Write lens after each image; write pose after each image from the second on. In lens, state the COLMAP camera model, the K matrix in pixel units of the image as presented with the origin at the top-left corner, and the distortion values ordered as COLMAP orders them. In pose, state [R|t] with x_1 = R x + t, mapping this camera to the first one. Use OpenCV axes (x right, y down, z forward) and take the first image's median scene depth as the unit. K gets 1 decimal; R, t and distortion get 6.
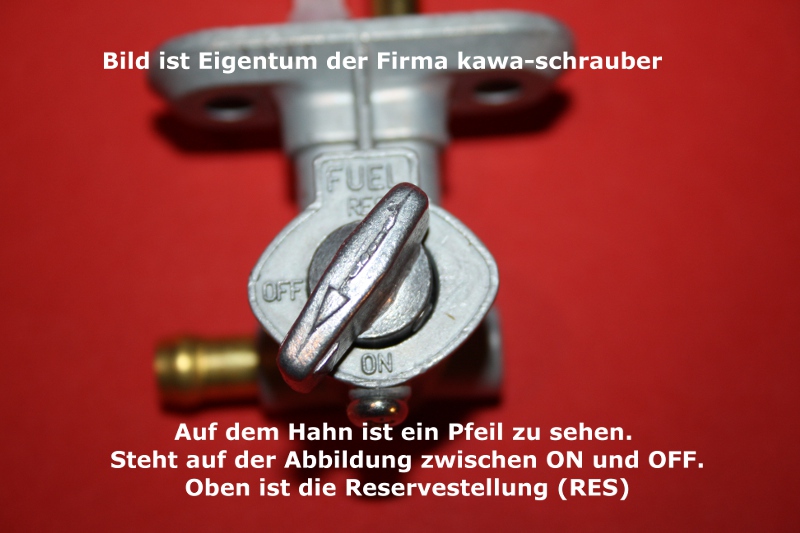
lens RADIAL K [[2059.9, 0, 400.0], [0, 2059.9, 266.5], [0, 0, 1]] dist [-0.044906, -0.096243]
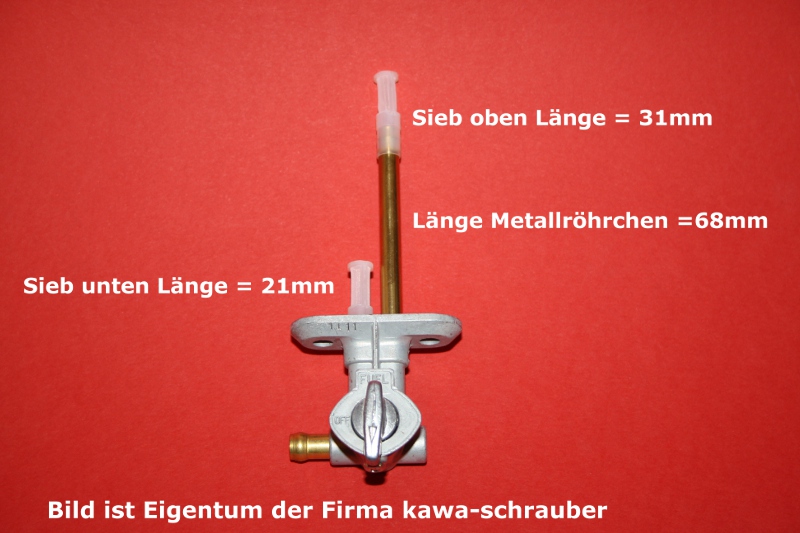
lens RADIAL K [[2057.7, 0, 400.0], [0, 2057.7, 266.5], [0, 0, 1]] dist [1.036789, -0.070349]
pose [[0.998999, 0.040764, -0.018405, 0.056377], [-0.041288, 0.998724, -0.029076, -0.105483], [0.017196, 0.029807, 0.999408, -1.595988]]
